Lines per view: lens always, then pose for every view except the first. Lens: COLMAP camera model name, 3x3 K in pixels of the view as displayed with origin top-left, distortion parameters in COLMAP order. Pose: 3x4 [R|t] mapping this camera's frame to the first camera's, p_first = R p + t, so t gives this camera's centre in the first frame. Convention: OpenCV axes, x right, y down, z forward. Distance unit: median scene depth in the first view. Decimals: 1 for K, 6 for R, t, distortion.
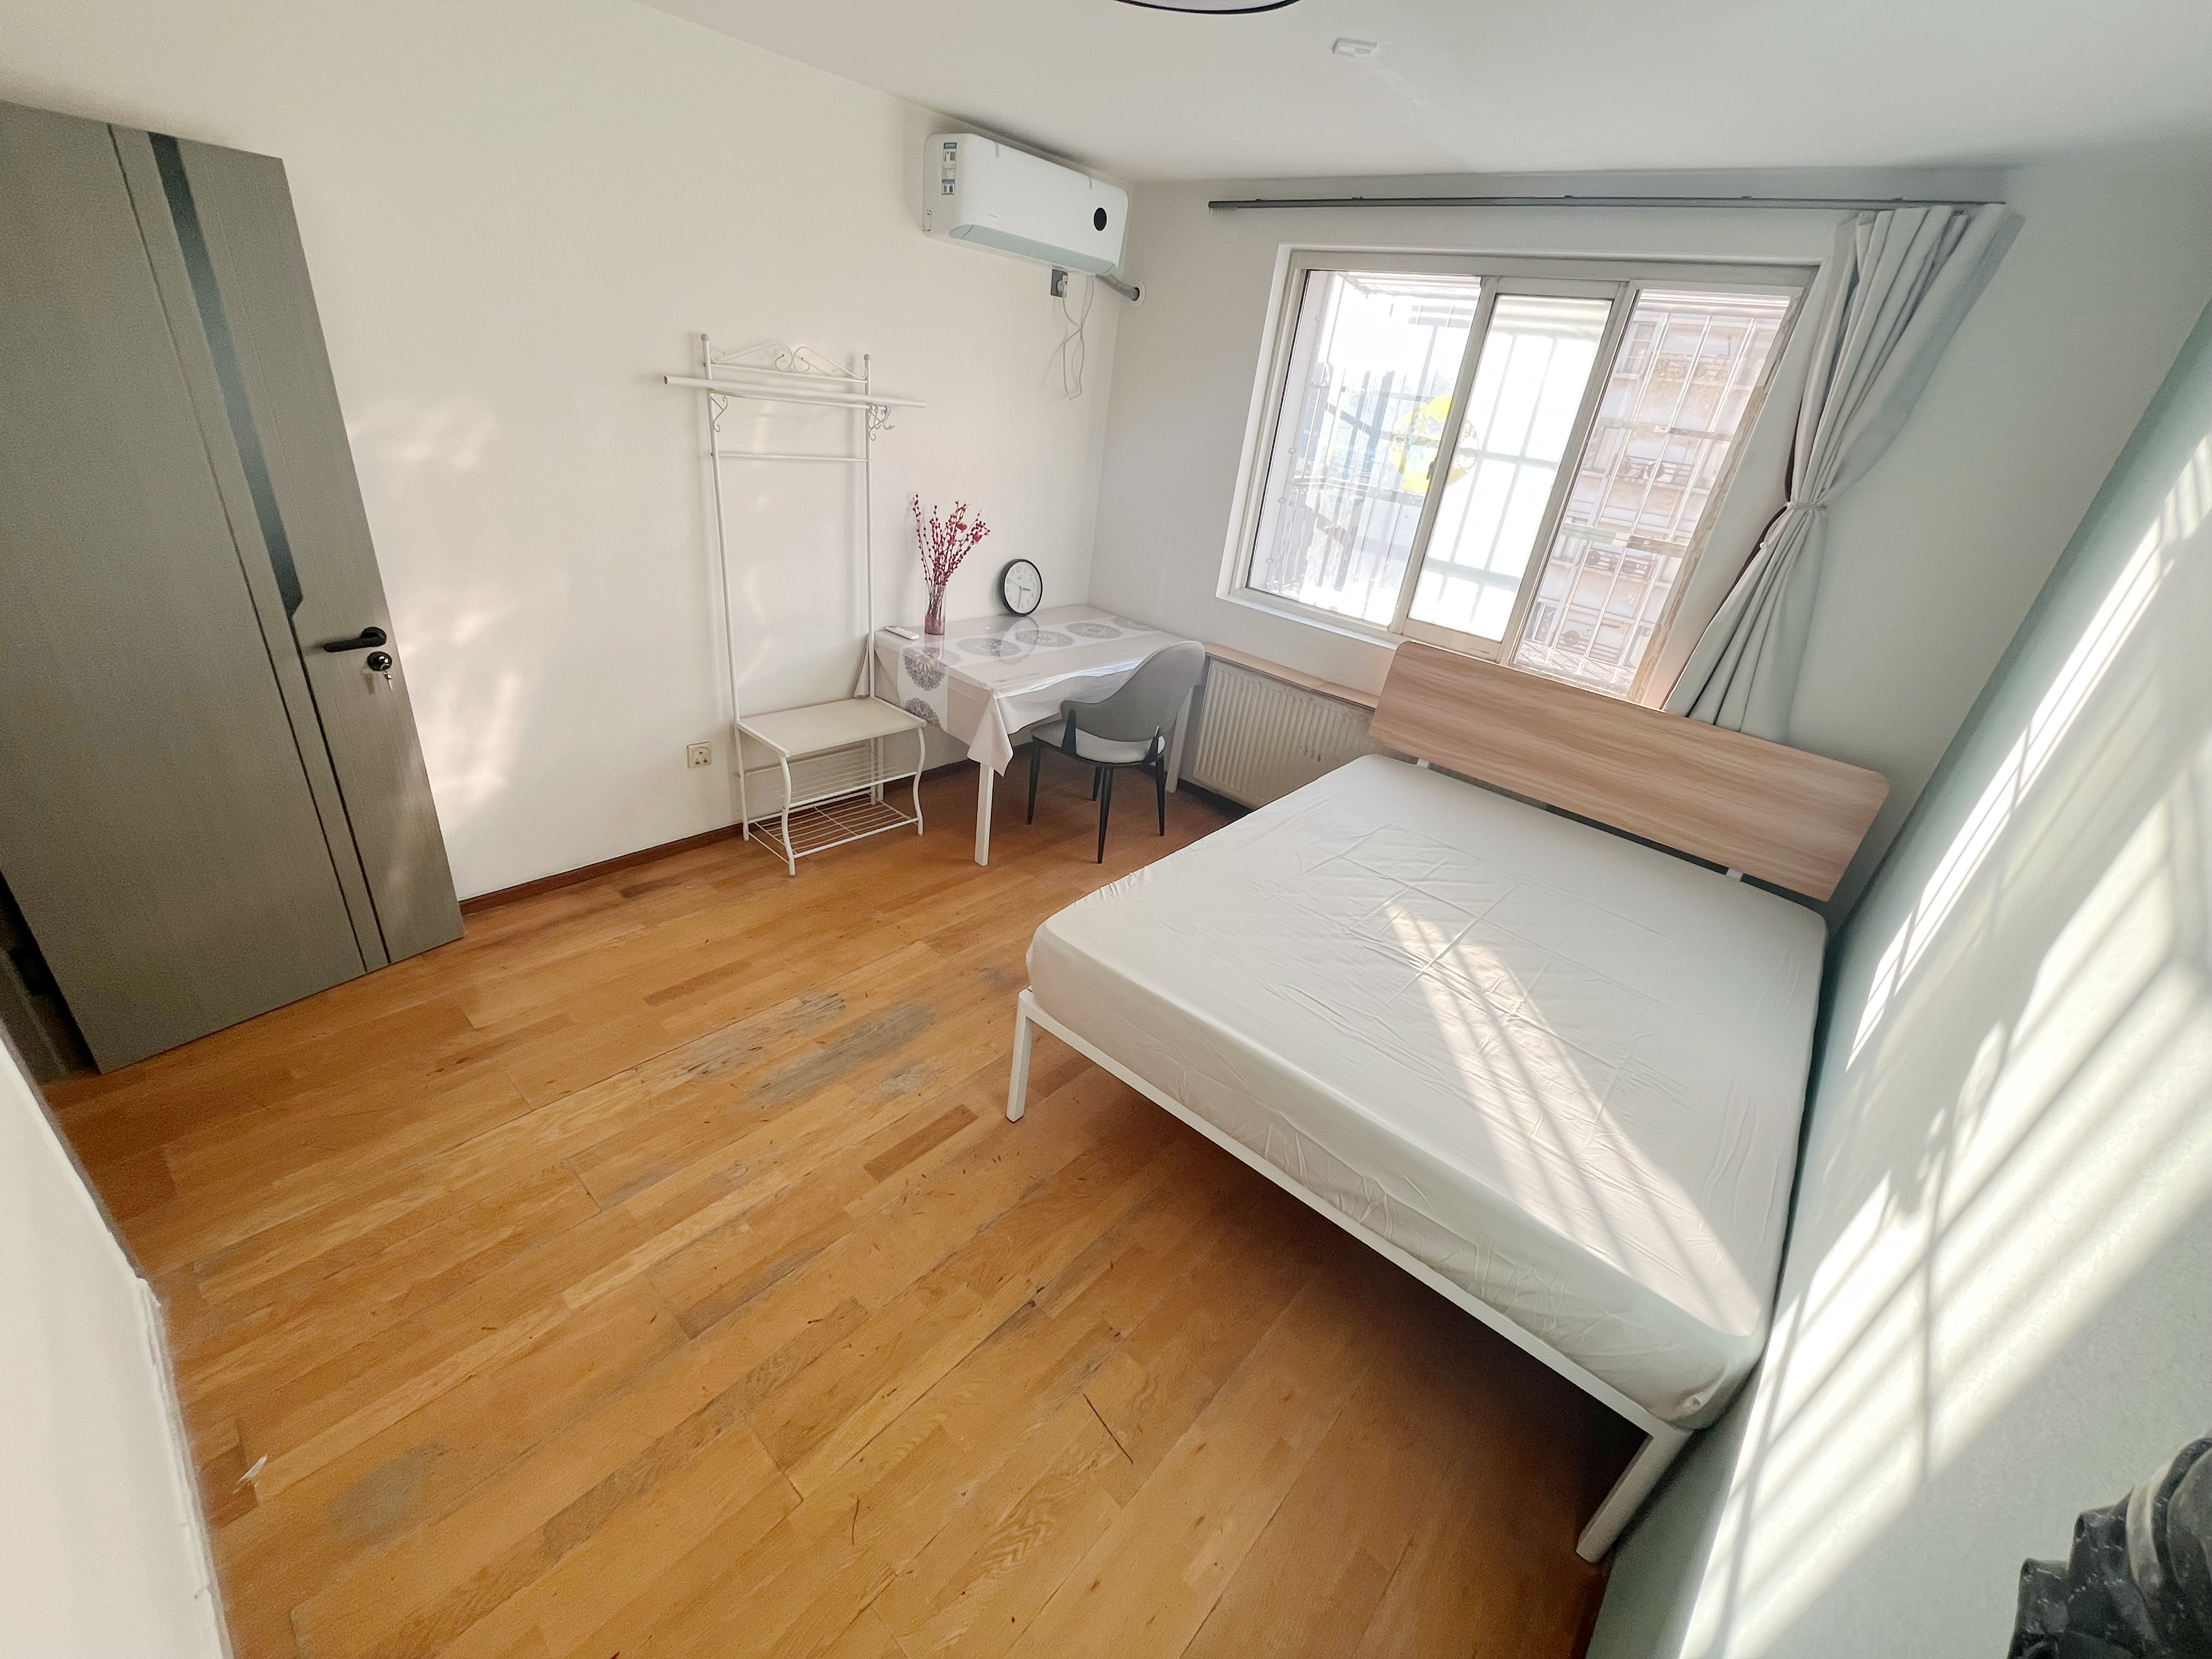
lens RADIAL K [[893.7, 0, 1097.0], [0, 893.7, 830.5], [0, 0, 1]] dist [-0.002354, -0.000504]
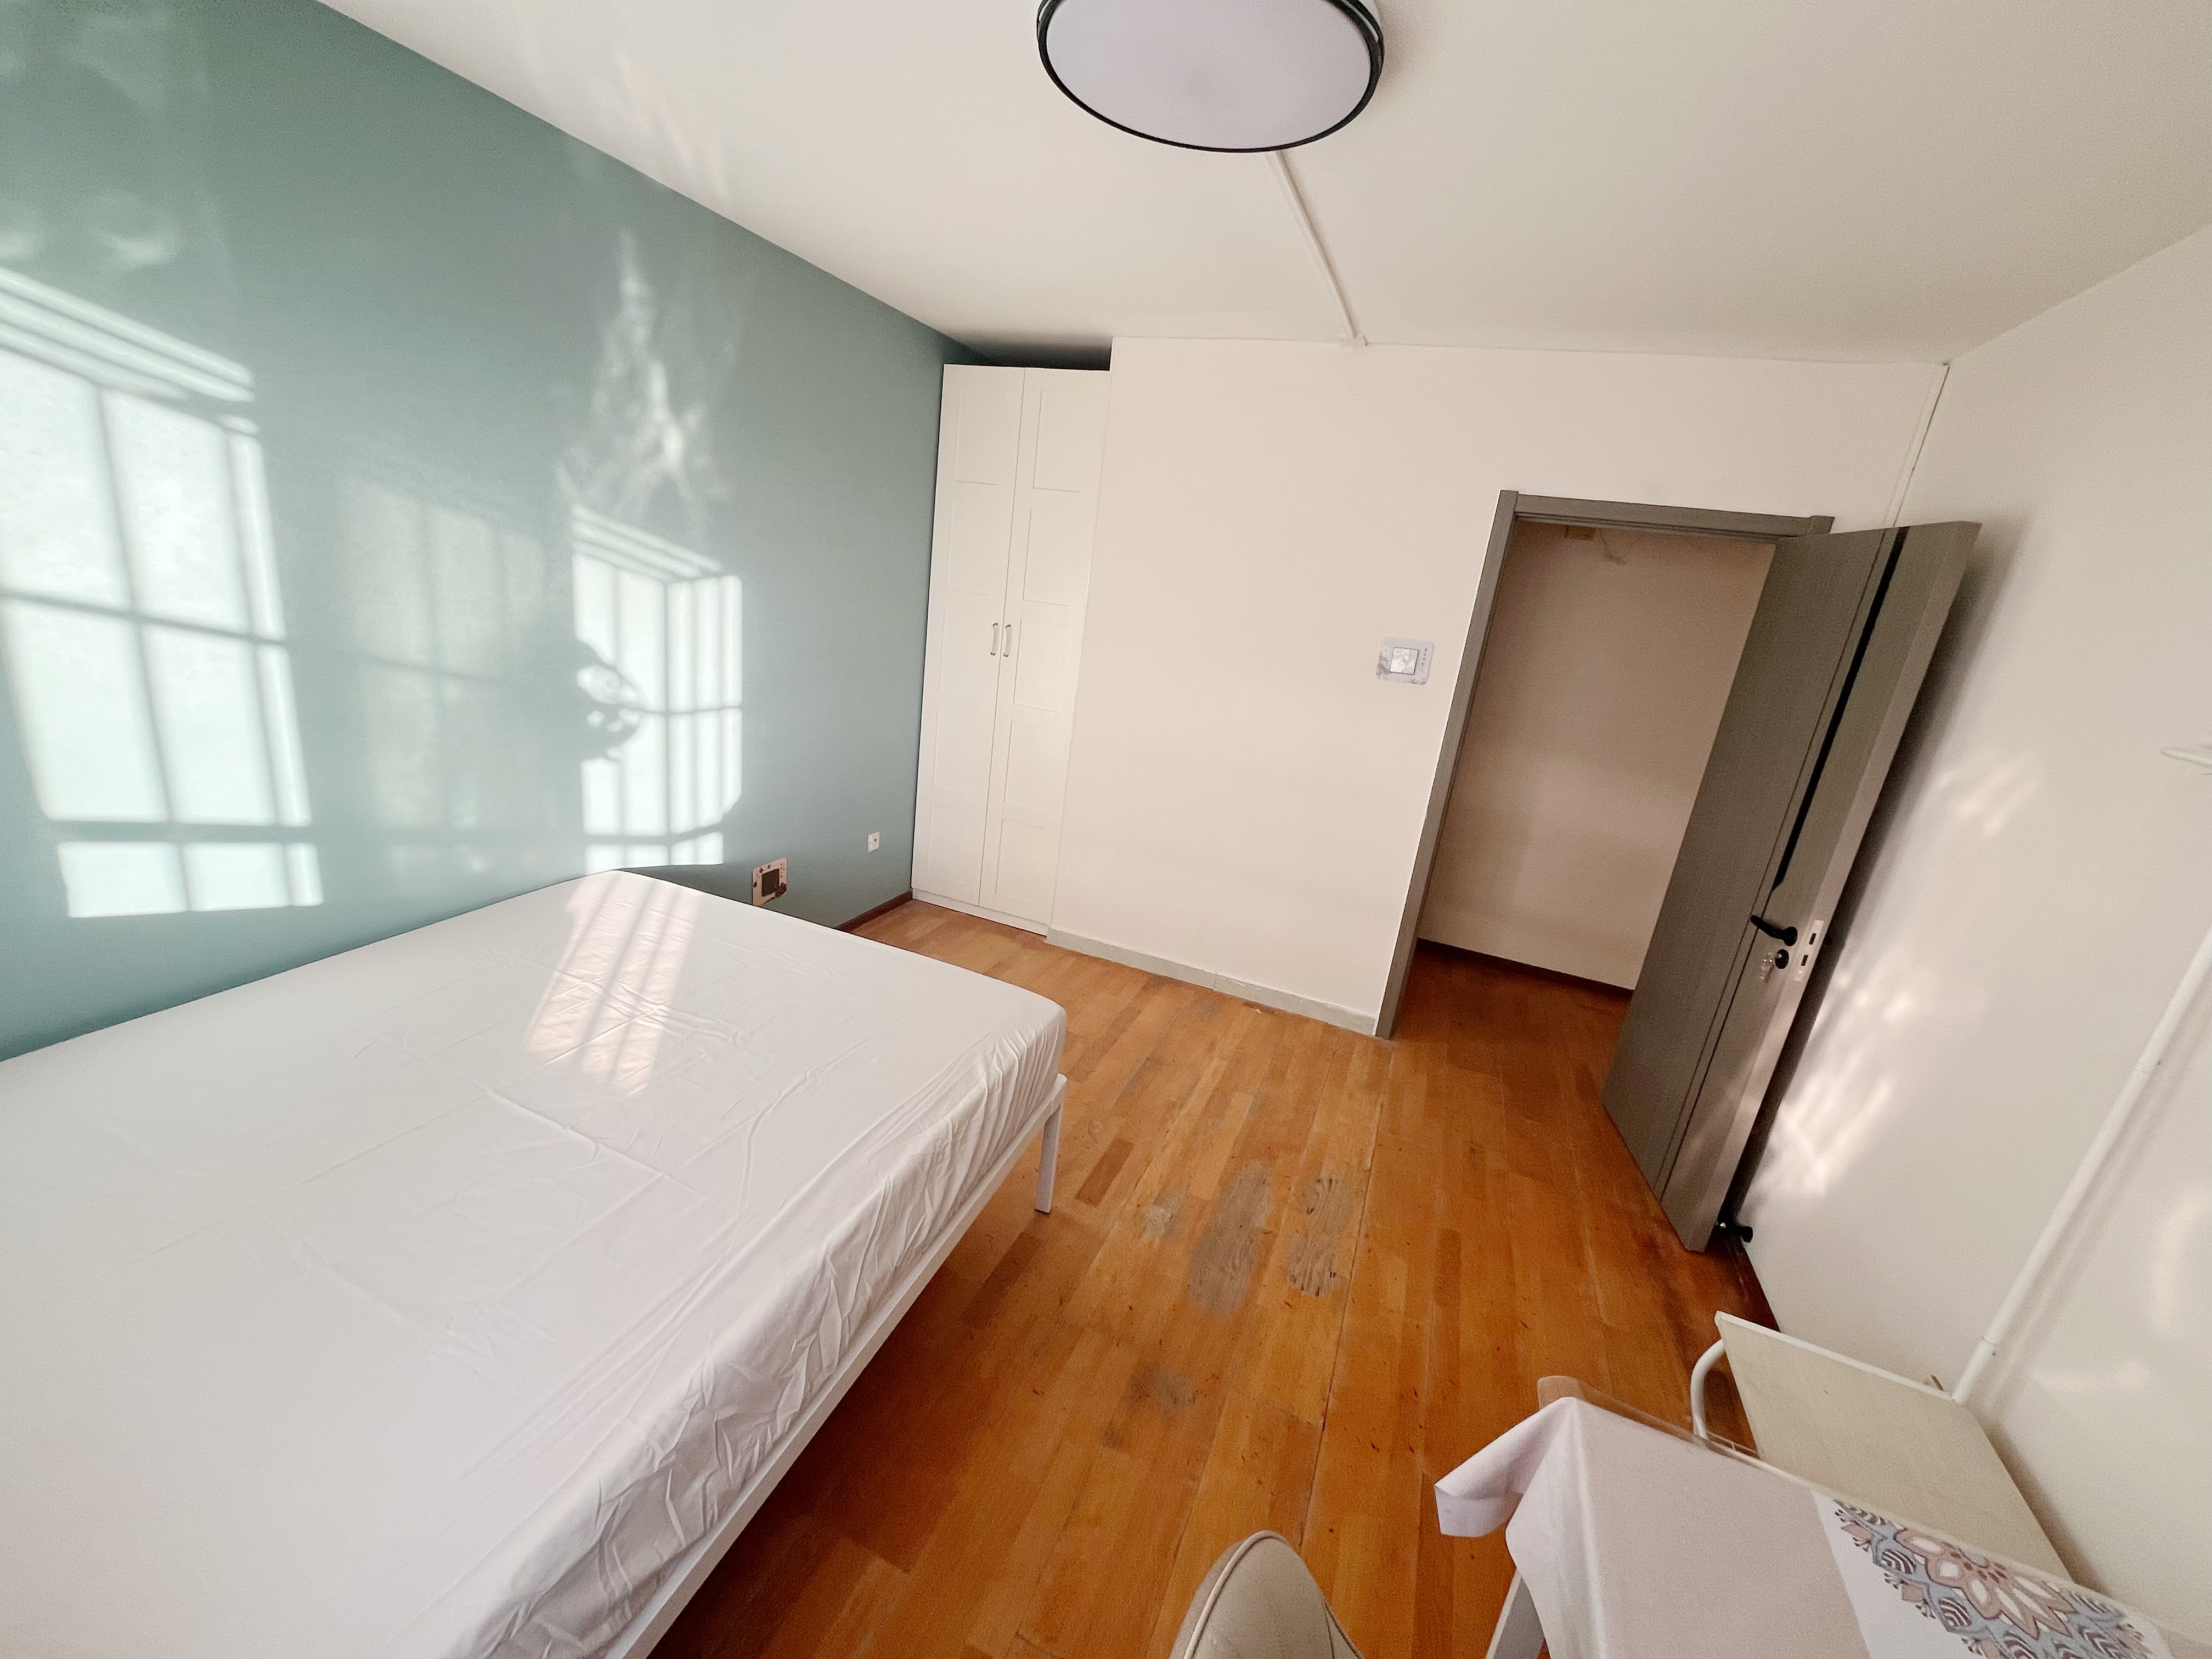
lens RADIAL K [[893.7, 0, 1103.9], [0, 893.7, 822.6], [0, 0, 1]] dist [-0.002354, -0.000504]
pose [[-0.911267, -0.127233, -0.391668, 0.292051], [-0.361295, 0.703426, 0.612093, -0.621449], [0.197630, 0.699288, -0.686978, 1.400066]]
